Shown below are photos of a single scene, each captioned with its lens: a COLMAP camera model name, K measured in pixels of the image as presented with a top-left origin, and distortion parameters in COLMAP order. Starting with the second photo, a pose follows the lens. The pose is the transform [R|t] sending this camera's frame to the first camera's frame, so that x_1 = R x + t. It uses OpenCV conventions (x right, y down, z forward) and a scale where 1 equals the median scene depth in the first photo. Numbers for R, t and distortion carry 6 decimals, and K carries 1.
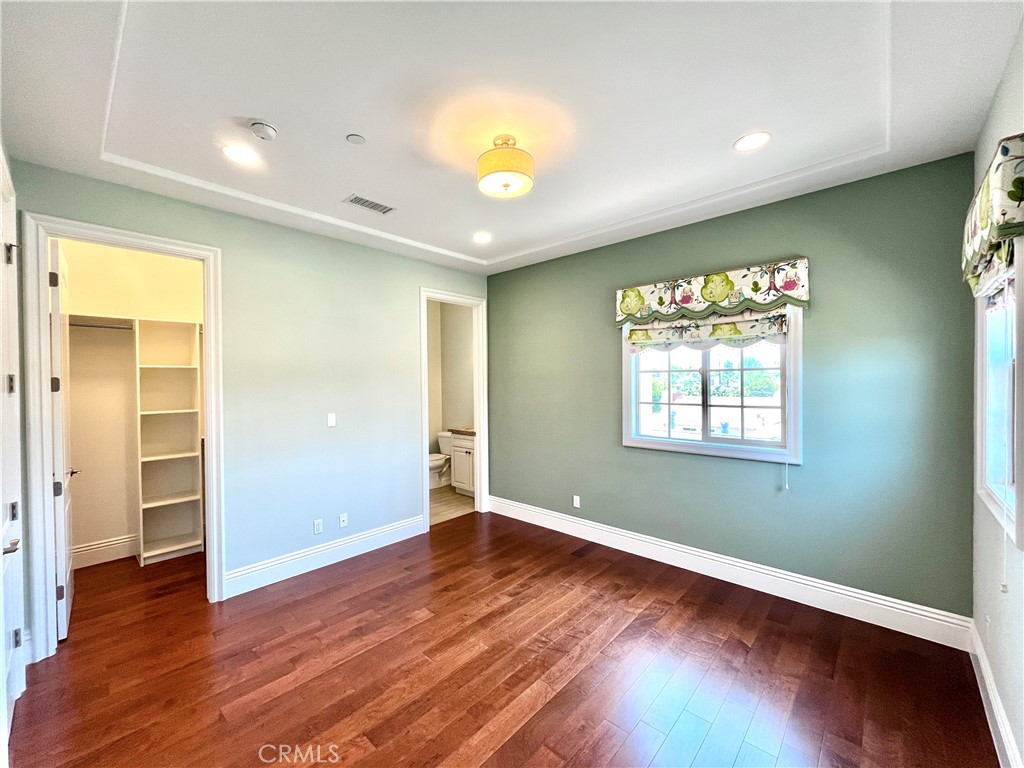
lens RADIAL K [[413.3, 0, 507.8], [0, 413.3, 385.3], [0, 0, 1]] dist [-0.002661, -0.000369]
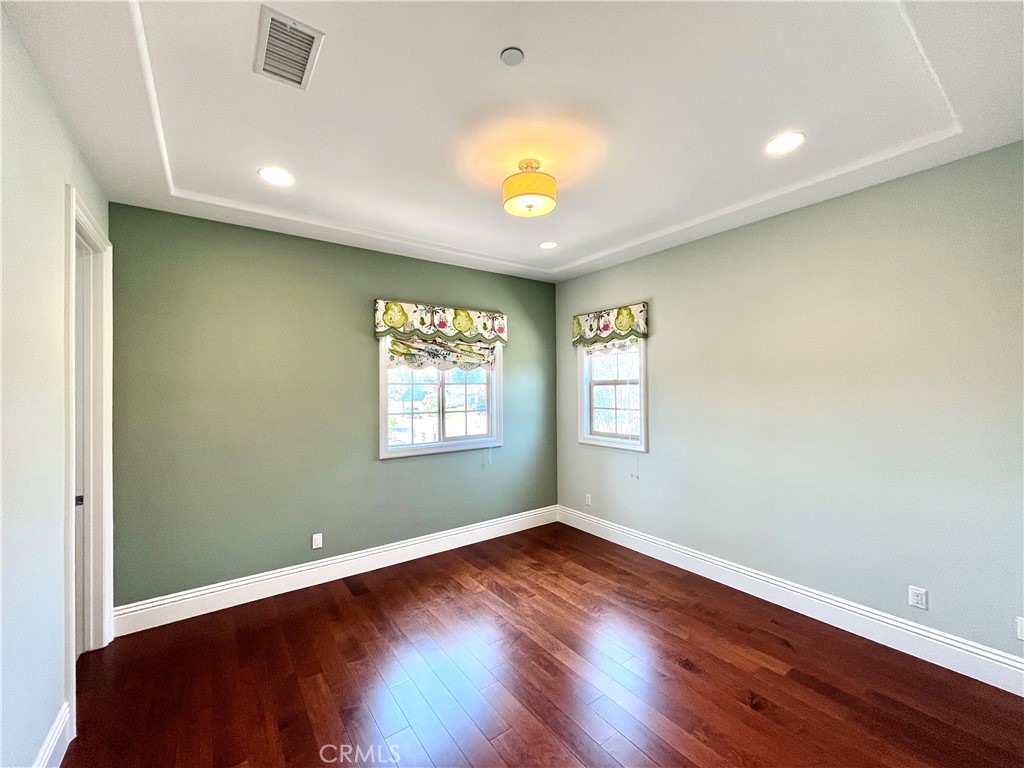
lens RADIAL K [[413.3, 0, 507.8], [0, 413.3, 385.3], [0, 0, 1]] dist [-0.002661, -0.000369]
pose [[0.199186, 0.013172, 0.979873, -0.706838], [0.017560, 0.999701, -0.017008, -0.007890], [-0.979804, 0.020594, 0.198895, 0.578692]]
